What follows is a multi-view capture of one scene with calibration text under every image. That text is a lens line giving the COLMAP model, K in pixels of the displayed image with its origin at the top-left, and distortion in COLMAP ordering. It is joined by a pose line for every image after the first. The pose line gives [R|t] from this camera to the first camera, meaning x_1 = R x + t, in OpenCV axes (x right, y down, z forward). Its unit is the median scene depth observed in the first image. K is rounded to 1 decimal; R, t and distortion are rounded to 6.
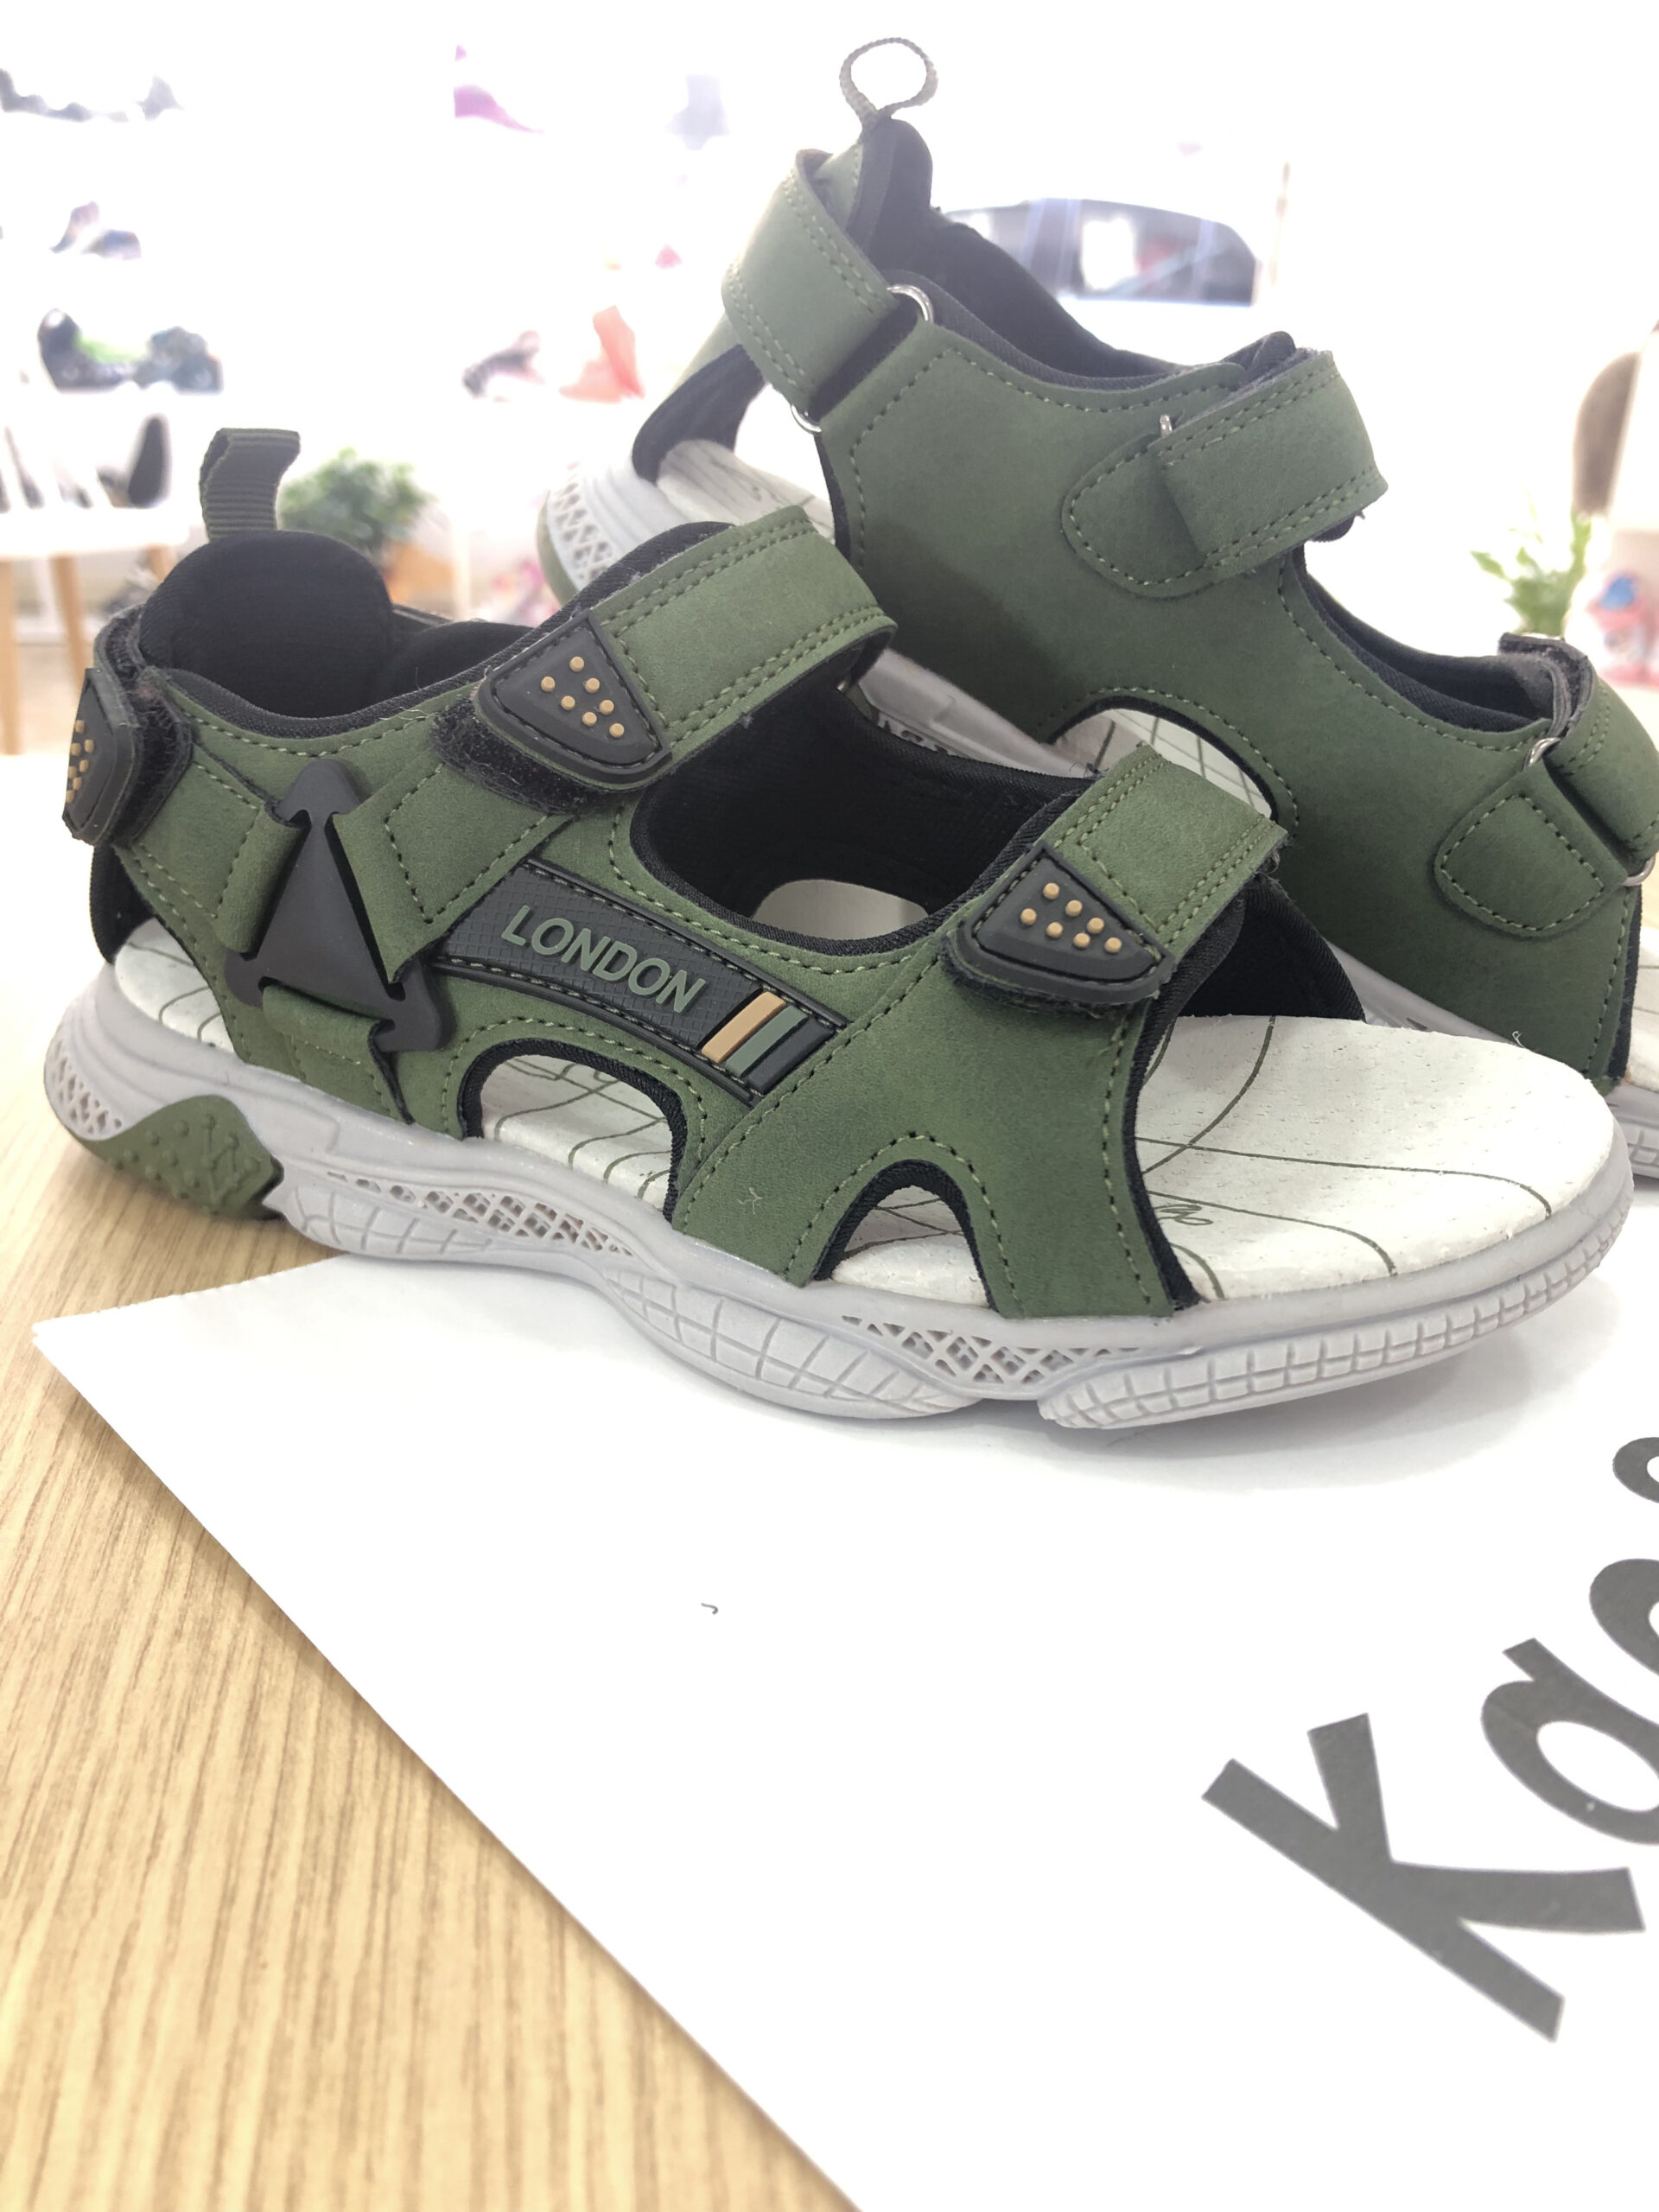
lens RADIAL K [[1891.7, 0, 833.7], [0, 1891.7, 1117.1], [0, 0, 1]] dist [0.015627, -0.003417]
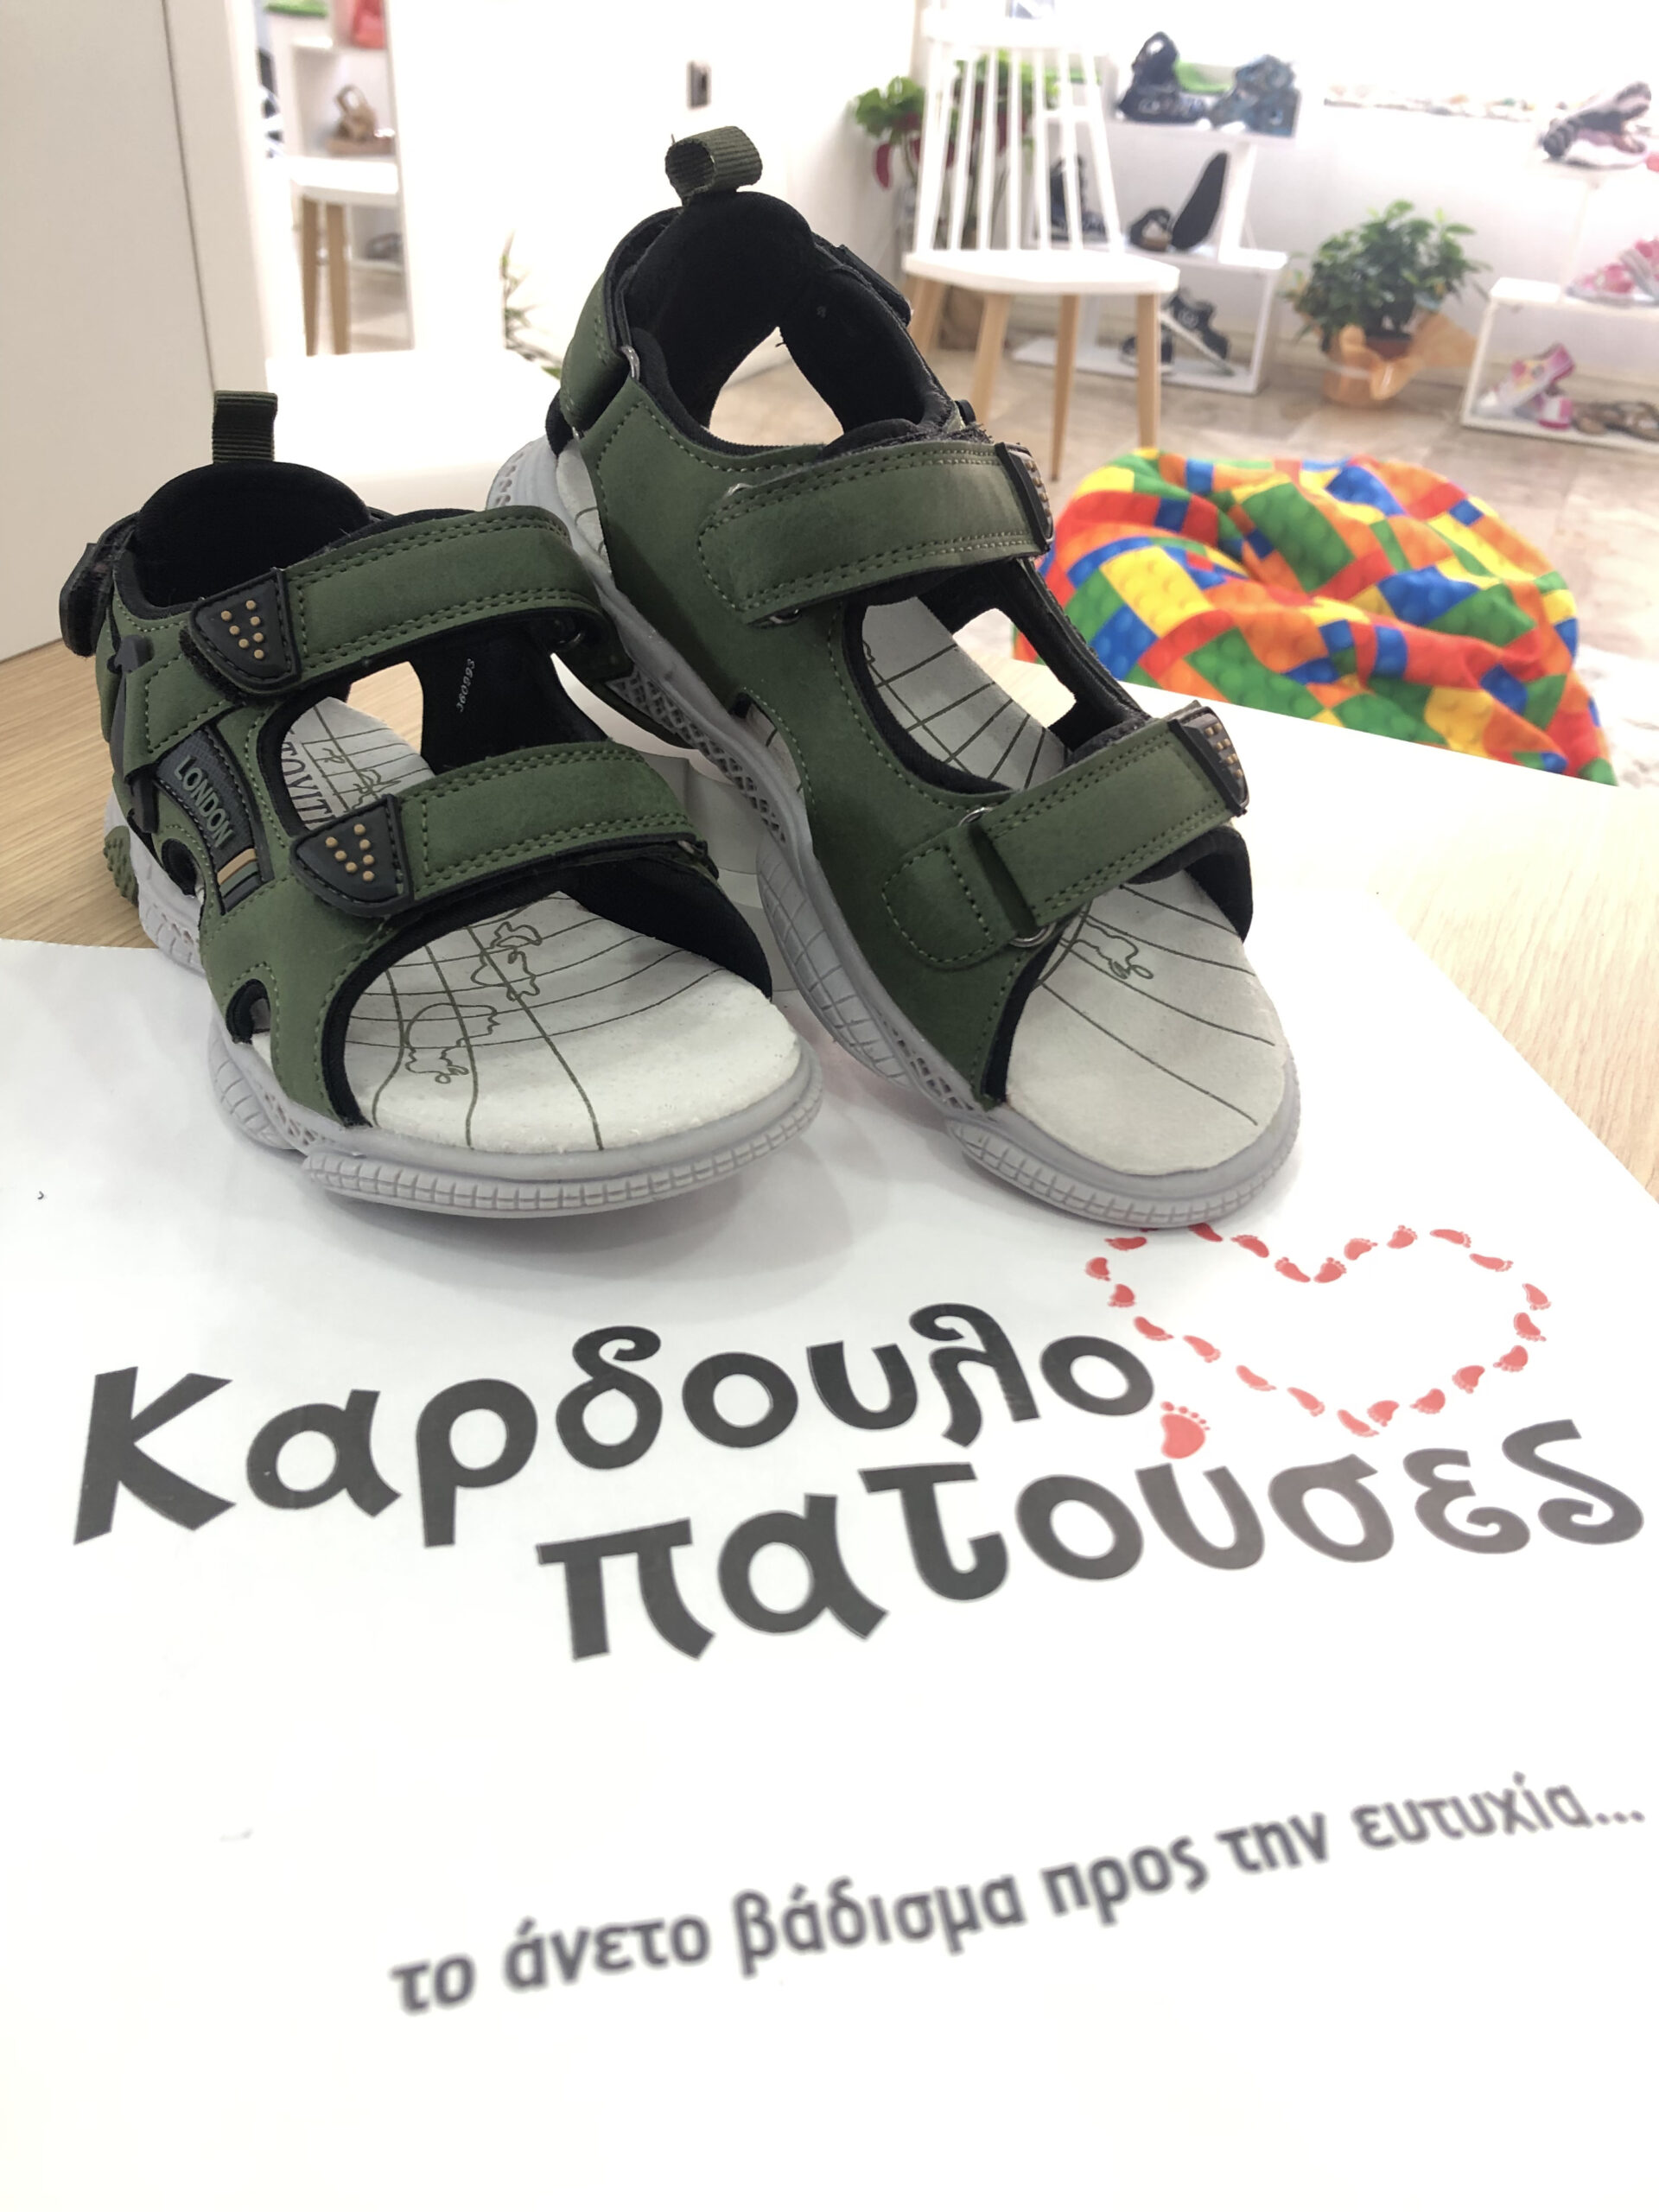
lens RADIAL K [[1891.7, 0, 833.1], [0, 1891.7, 1126.2], [0, 0, 1]] dist [0.015627, -0.003417]
pose [[0.845120, 0.311962, -0.434110, 1.032546], [-0.254660, 0.948942, 0.186163, -0.243846], [0.470021, -0.046780, 0.881415, -0.126181]]
